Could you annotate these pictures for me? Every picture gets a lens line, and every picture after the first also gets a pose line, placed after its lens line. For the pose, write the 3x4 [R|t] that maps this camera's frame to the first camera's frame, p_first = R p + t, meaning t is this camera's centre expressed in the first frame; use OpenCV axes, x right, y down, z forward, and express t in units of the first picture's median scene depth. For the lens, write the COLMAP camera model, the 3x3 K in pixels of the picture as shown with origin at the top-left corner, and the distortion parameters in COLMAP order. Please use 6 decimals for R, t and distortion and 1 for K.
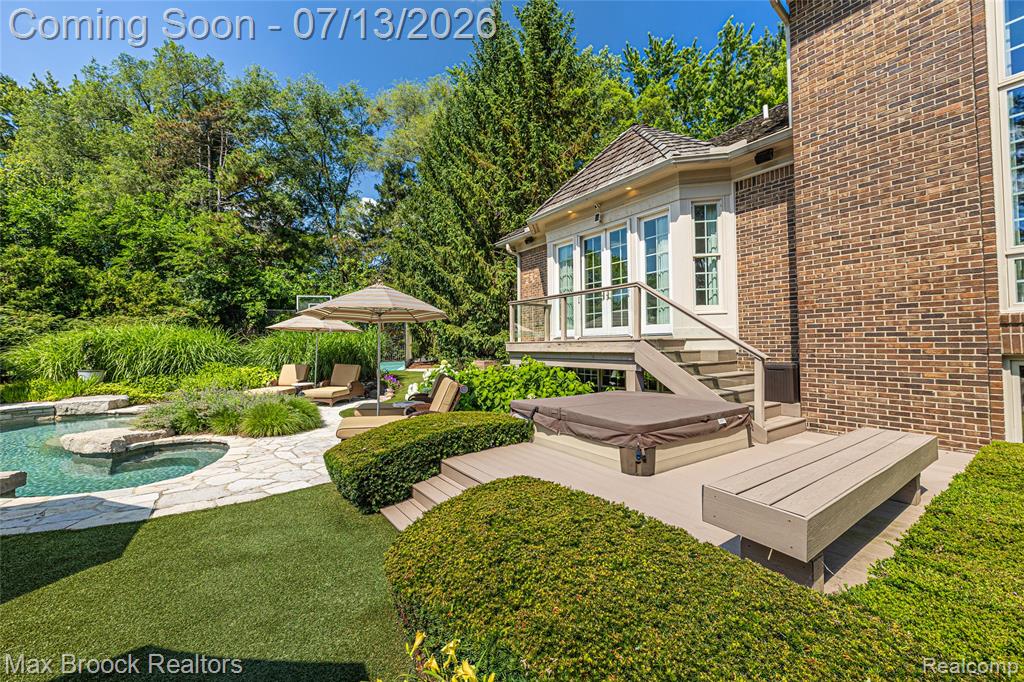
lens RADIAL K [[410.9, 0, 515.3], [0, 410.9, 334.8], [0, 0, 1]] dist [0.001914, -0.000872]
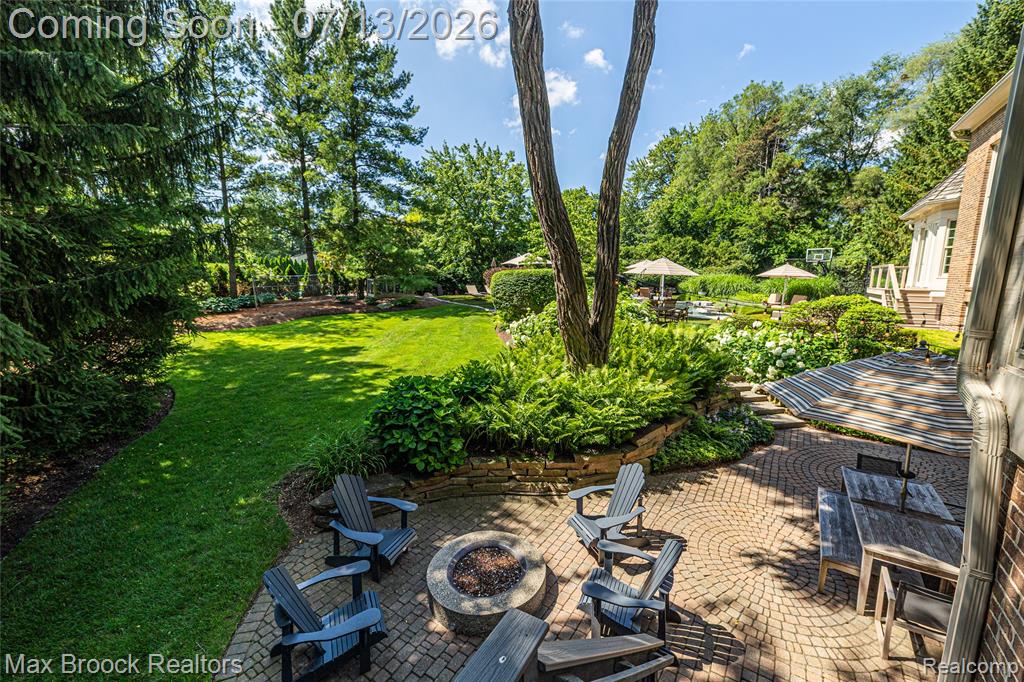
lens RADIAL K [[410.9, 0, 516.8], [0, 410.9, 340.1], [0, 0, 1]] dist [0.001914, -0.000872]
pose [[0.358684, 0.157189, -0.920129, 0.527855], [0.011472, 0.984903, 0.172726, -0.039713], [0.933389, -0.072509, 0.351465, -0.548049]]
